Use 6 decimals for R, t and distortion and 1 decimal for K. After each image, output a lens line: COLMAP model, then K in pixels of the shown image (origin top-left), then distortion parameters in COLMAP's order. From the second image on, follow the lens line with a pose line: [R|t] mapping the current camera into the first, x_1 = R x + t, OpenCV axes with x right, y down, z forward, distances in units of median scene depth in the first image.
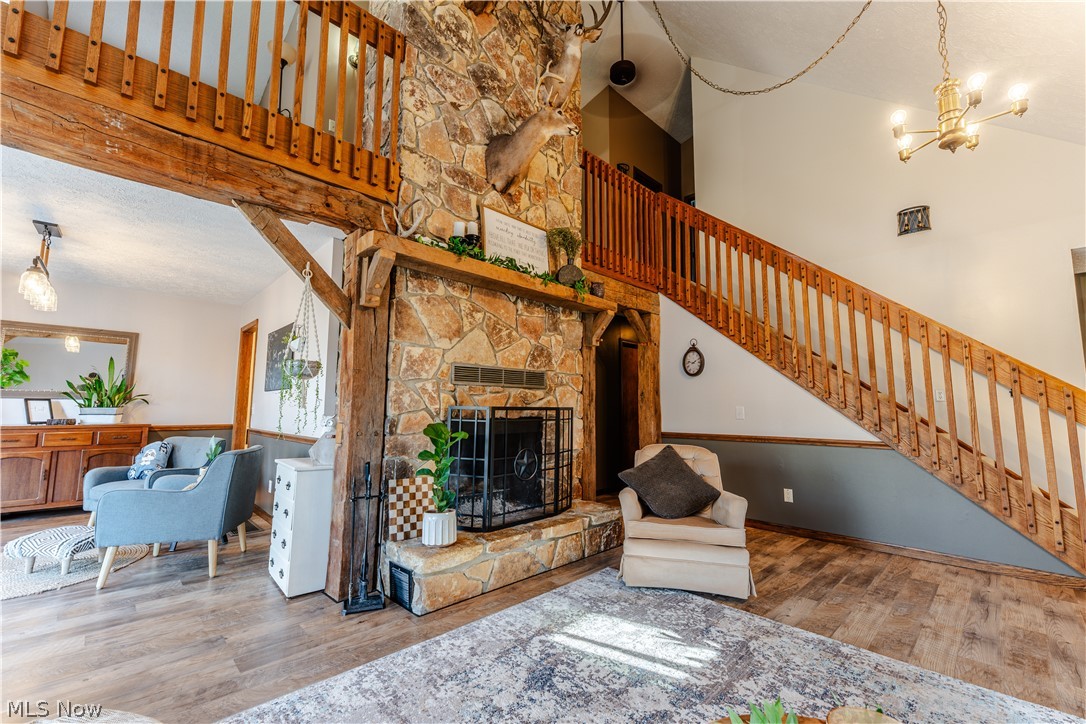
lens RADIAL K [[450.3, 0, 535.0], [0, 450.3, 357.2], [0, 0, 1]] dist [0.001811, 0.000188]
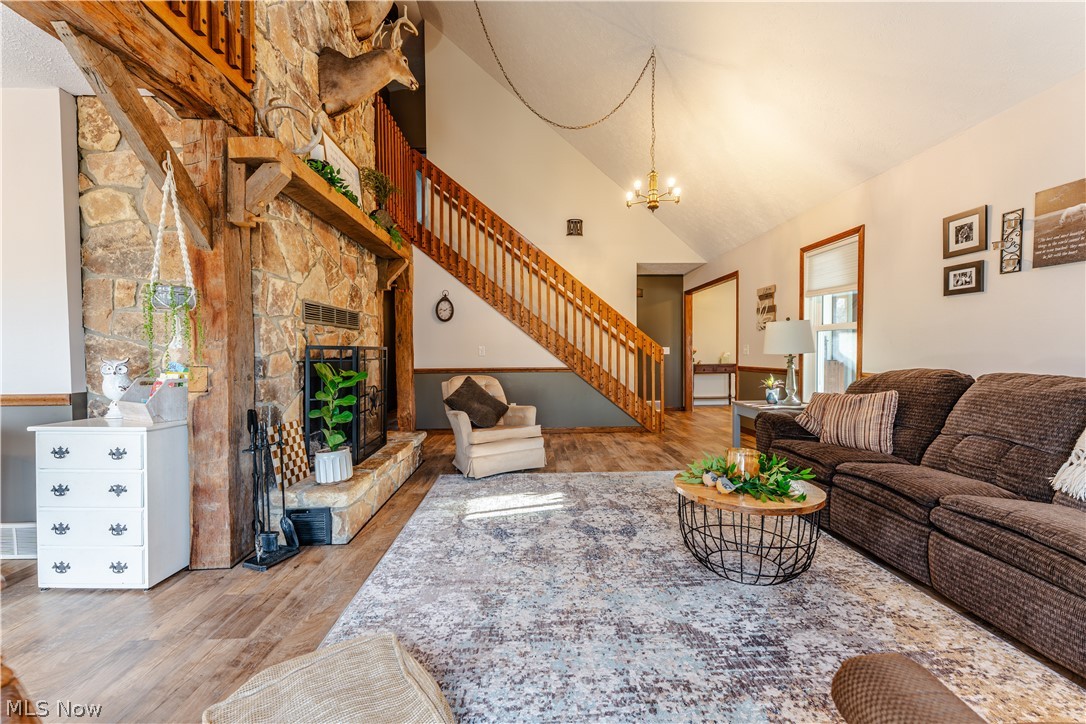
lens RADIAL K [[450.3, 0, 535.0], [0, 450.3, 357.2], [0, 0, 1]] dist [0.001811, 0.000188]
pose [[0.666725, -0.021146, 0.745004, -0.613889], [-0.073599, 0.992844, 0.094046, 0.009326], [-0.741661, -0.117534, 0.660397, 0.027028]]
